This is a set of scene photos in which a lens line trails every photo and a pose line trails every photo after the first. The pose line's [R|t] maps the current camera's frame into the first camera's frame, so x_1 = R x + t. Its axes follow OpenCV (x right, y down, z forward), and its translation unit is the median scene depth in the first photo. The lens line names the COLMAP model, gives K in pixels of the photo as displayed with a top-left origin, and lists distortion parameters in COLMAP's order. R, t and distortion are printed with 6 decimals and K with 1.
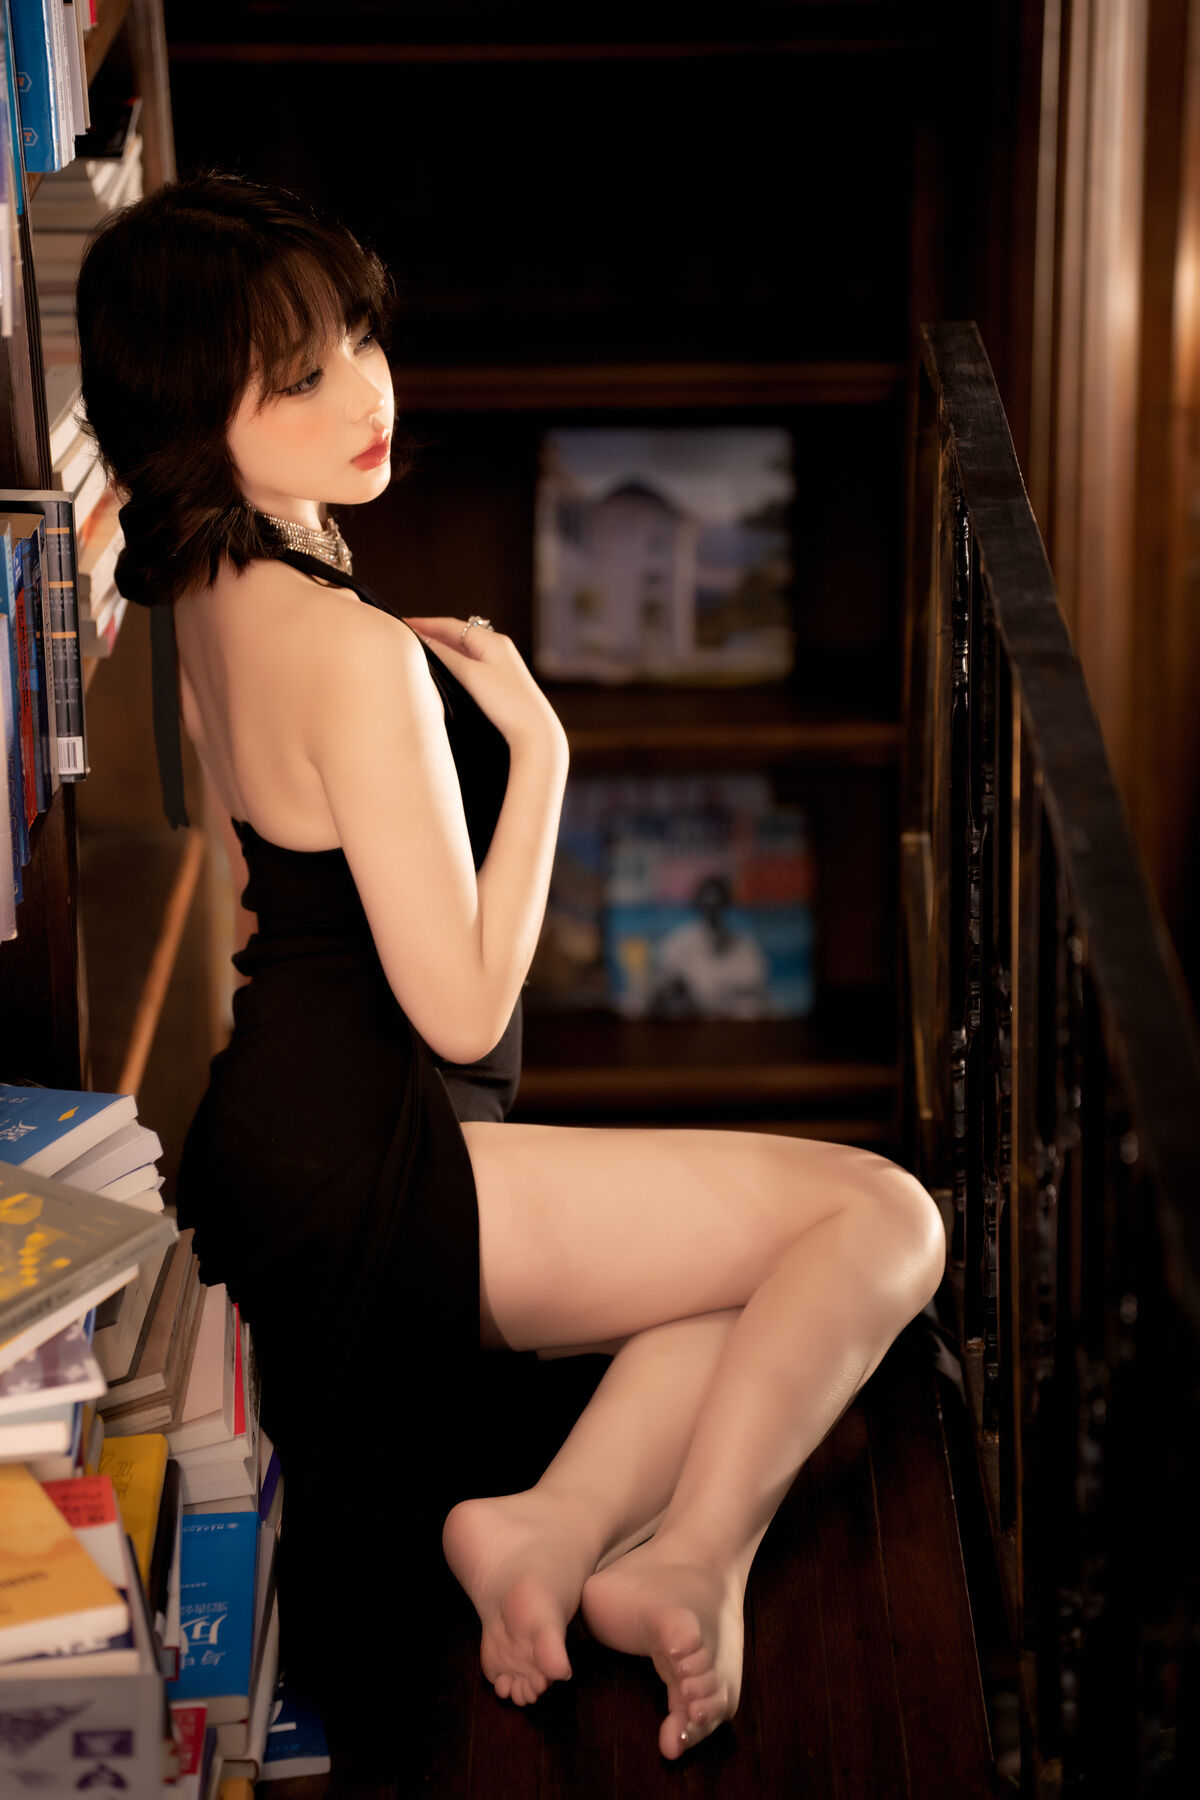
lens RADIAL K [[4870.9, 0, 632.6], [0, 4870.9, 830.7], [0, 0, 1]] dist [1.129375, 0.386801]
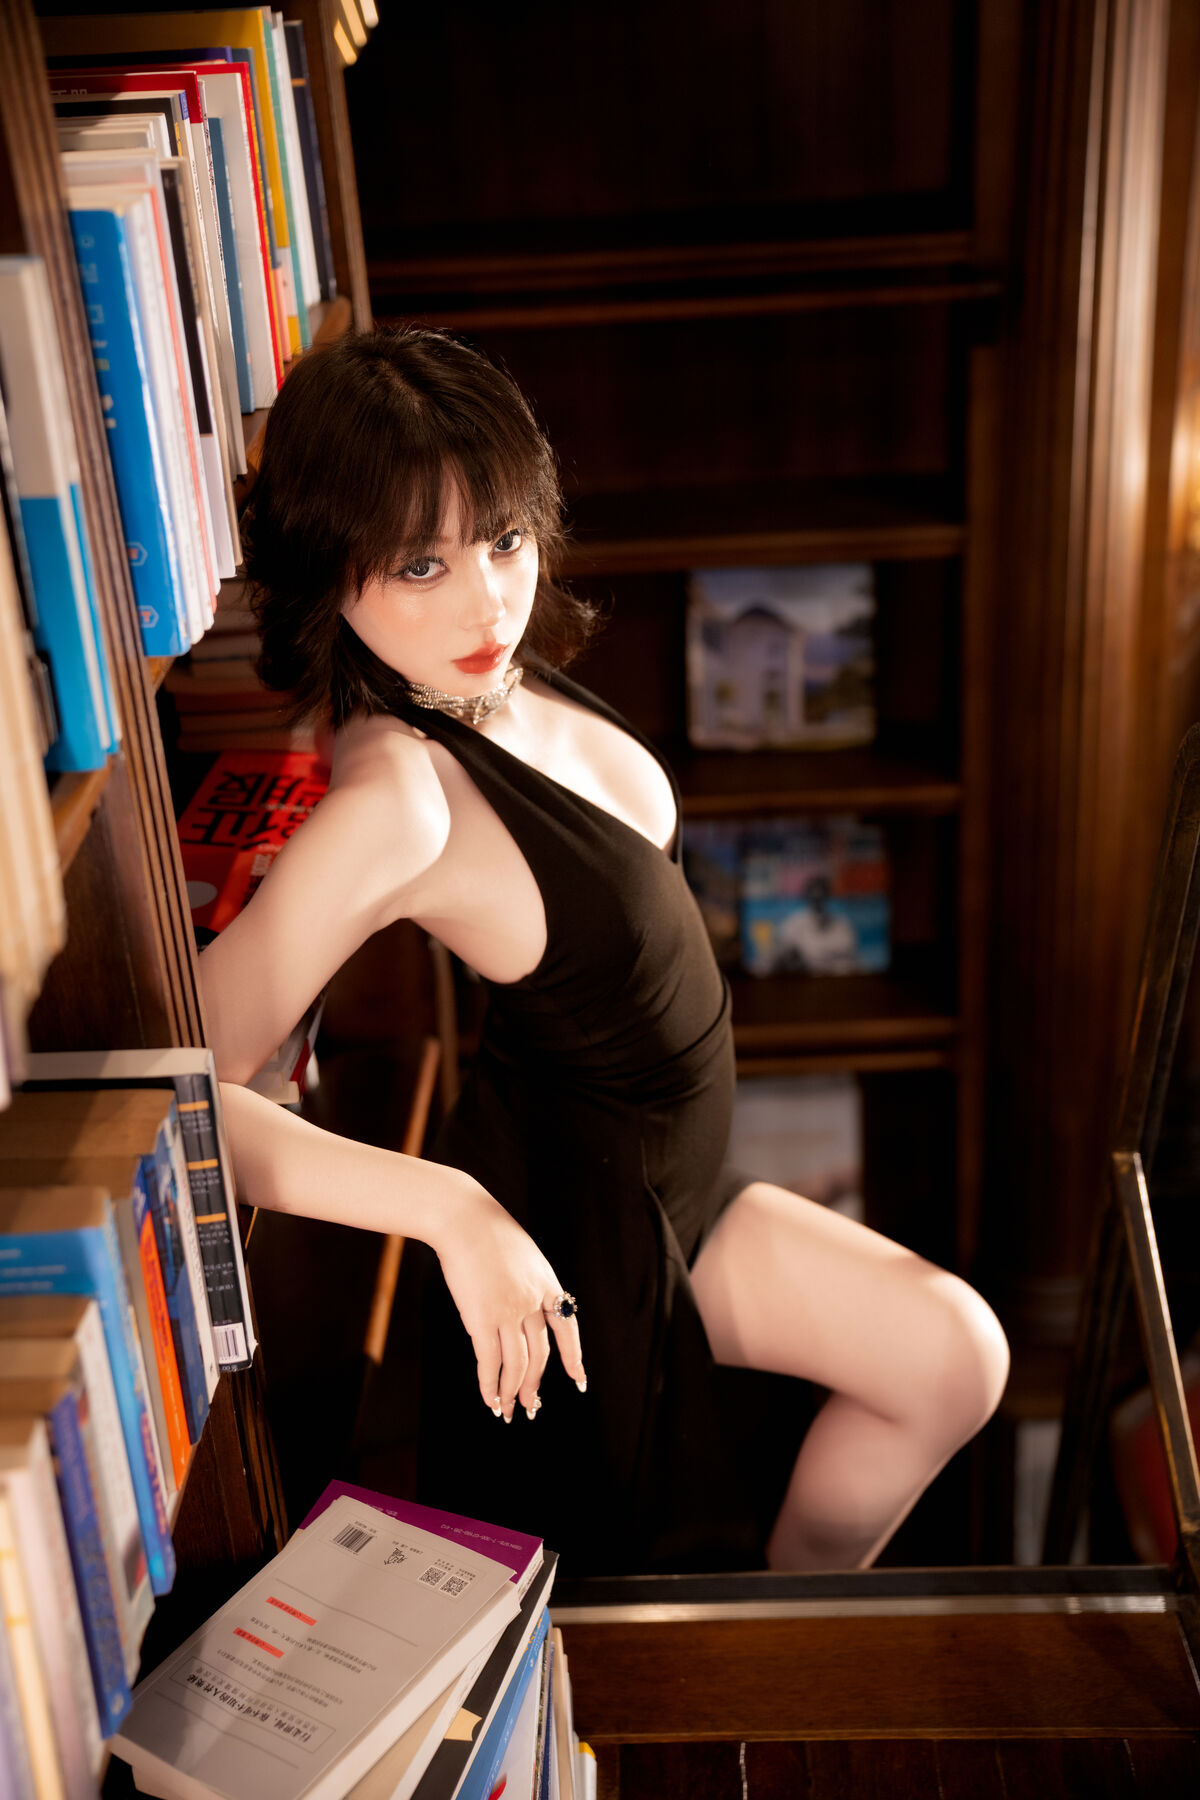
lens RADIAL K [[2266.4, 0, 600.0], [0, 2266.4, 900.0], [0, 0, 1]] dist [0.097879, -0.007161]
pose [[0.998657, -0.028602, -0.043206, -0.027828], [0.034258, 0.990057, 0.136433, -0.116049], [0.038874, -0.137729, 0.989707, 0.531215]]
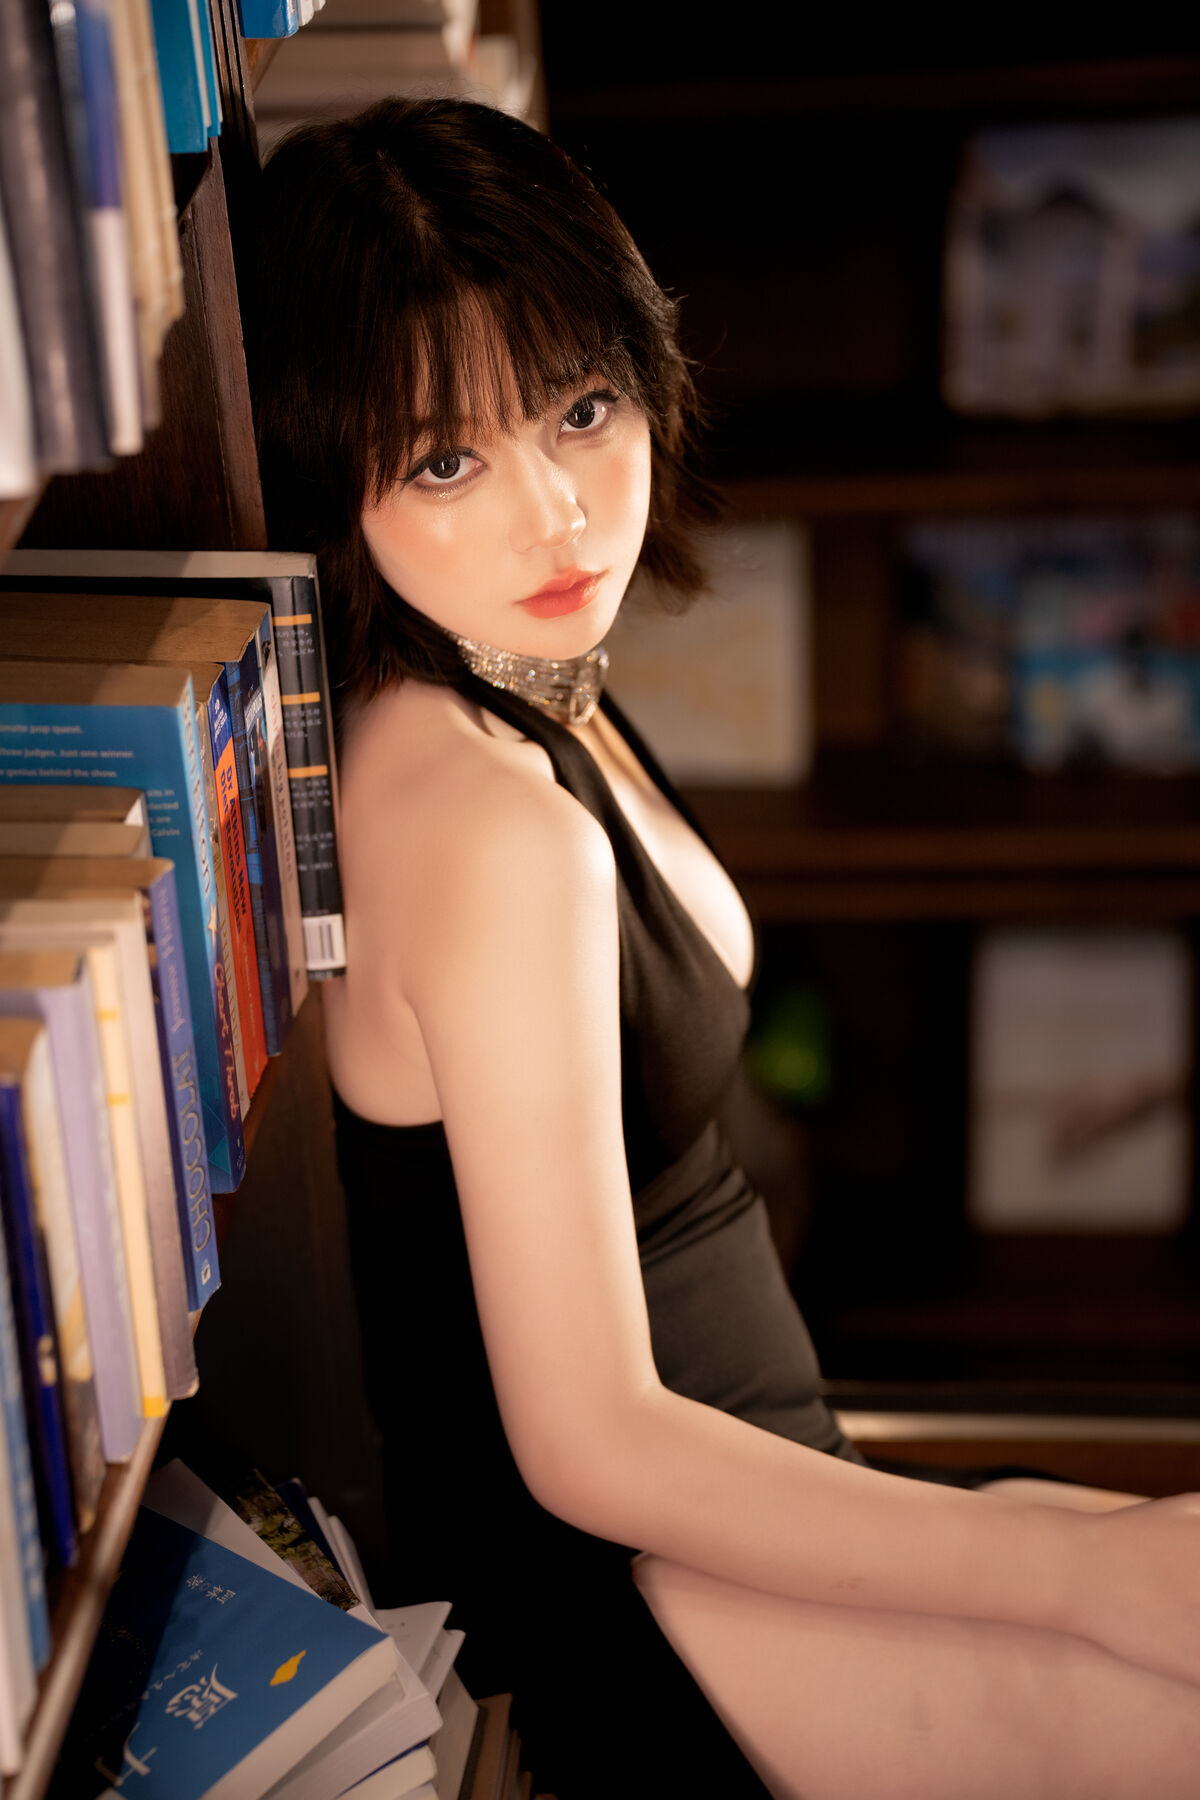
lens RADIAL K [[3709.0, 0, 600.0], [0, 3709.0, 900.0], [0, 0, 1]] dist [0.546384, -0.041009]
pose [[0.995367, 0.007145, -0.095878, -0.024297], [0.008788, 0.986299, 0.164733, -0.085850], [0.095742, -0.164813, 0.981667, 0.430466]]
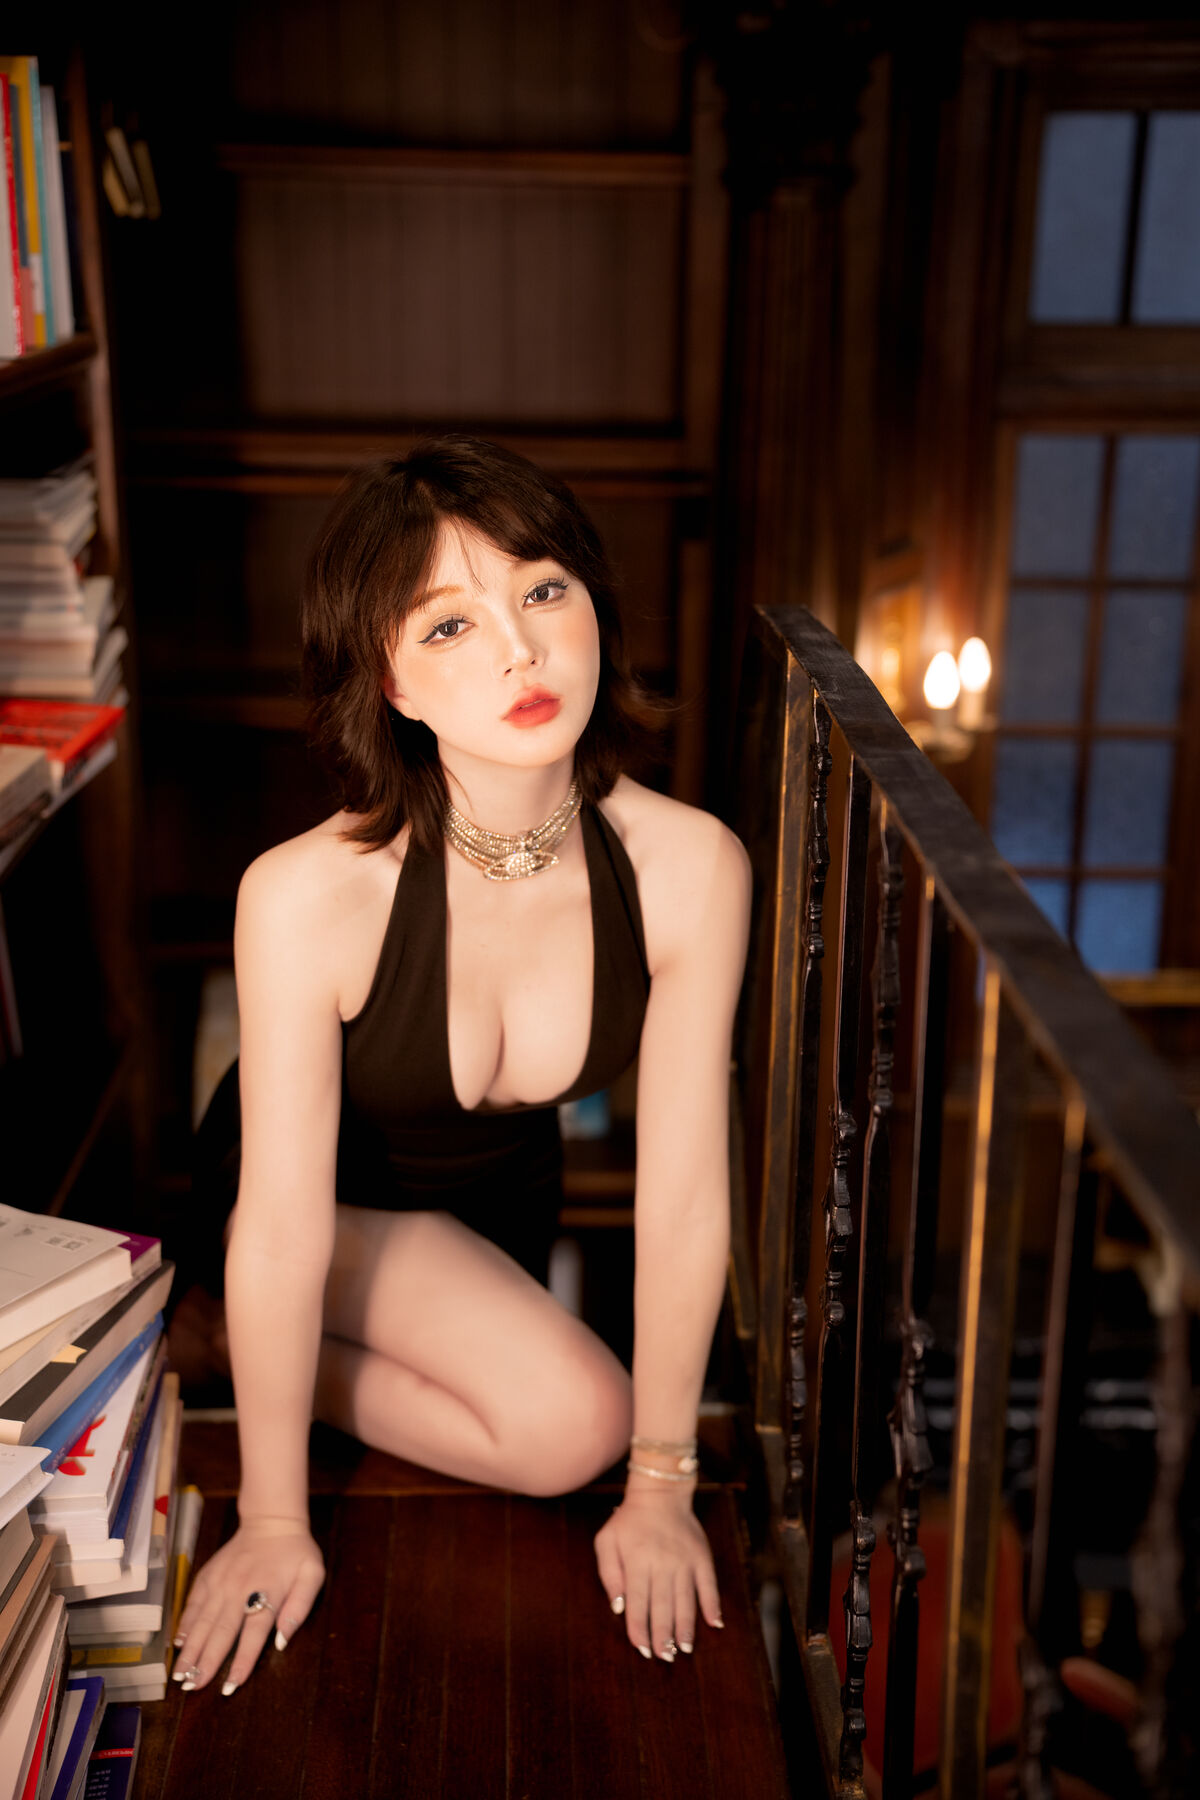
lens RADIAL K [[2266.4, 0, 600.0], [0, 2266.4, 900.0], [0, 0, 1]] dist [0.097879, -0.007161]
pose [[0.998833, 0.018376, 0.044660, 0.003864], [-0.017048, 0.999407, -0.029924, -0.021029], [-0.045183, 0.029128, 0.998554, 0.457590]]
